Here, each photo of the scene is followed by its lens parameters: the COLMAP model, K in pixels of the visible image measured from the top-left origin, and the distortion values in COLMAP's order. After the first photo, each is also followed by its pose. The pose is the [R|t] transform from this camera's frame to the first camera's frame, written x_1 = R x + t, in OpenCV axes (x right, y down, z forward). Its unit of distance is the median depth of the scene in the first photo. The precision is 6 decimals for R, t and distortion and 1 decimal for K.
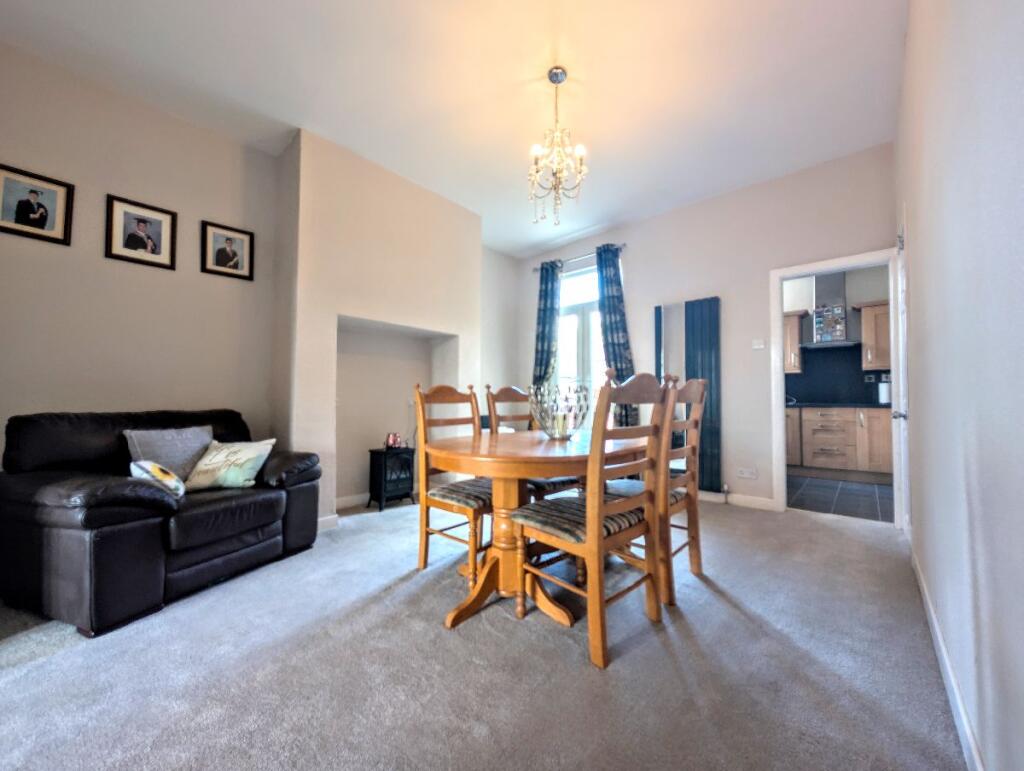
lens RADIAL K [[390.3, 0, 510.7], [0, 390.3, 387.3], [0, 0, 1]] dist [0.003908, 0.000276]
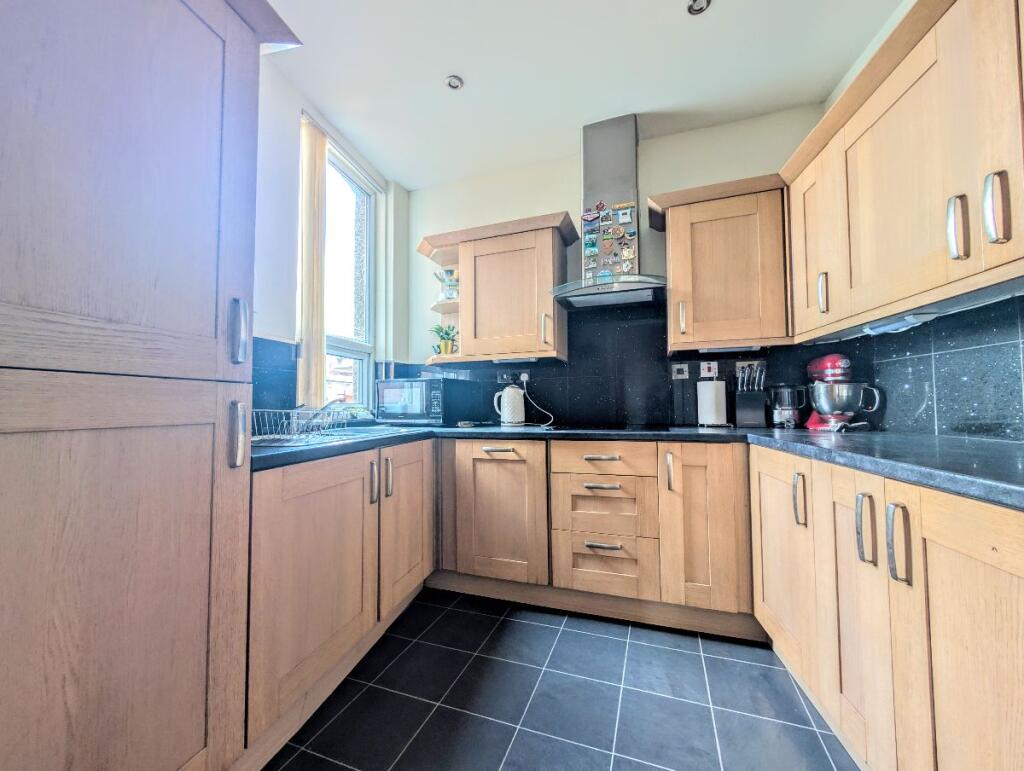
lens RADIAL K [[390.3, 0, 516.2], [0, 390.3, 386.7], [0, 0, 1]] dist [0.003908, 0.000276]
pose [[0.929229, 0.005503, 0.369463, 0.563276], [0.000383, 0.999874, -0.015857, 0.002962], [-0.369504, 0.014876, 0.929110, 0.641248]]
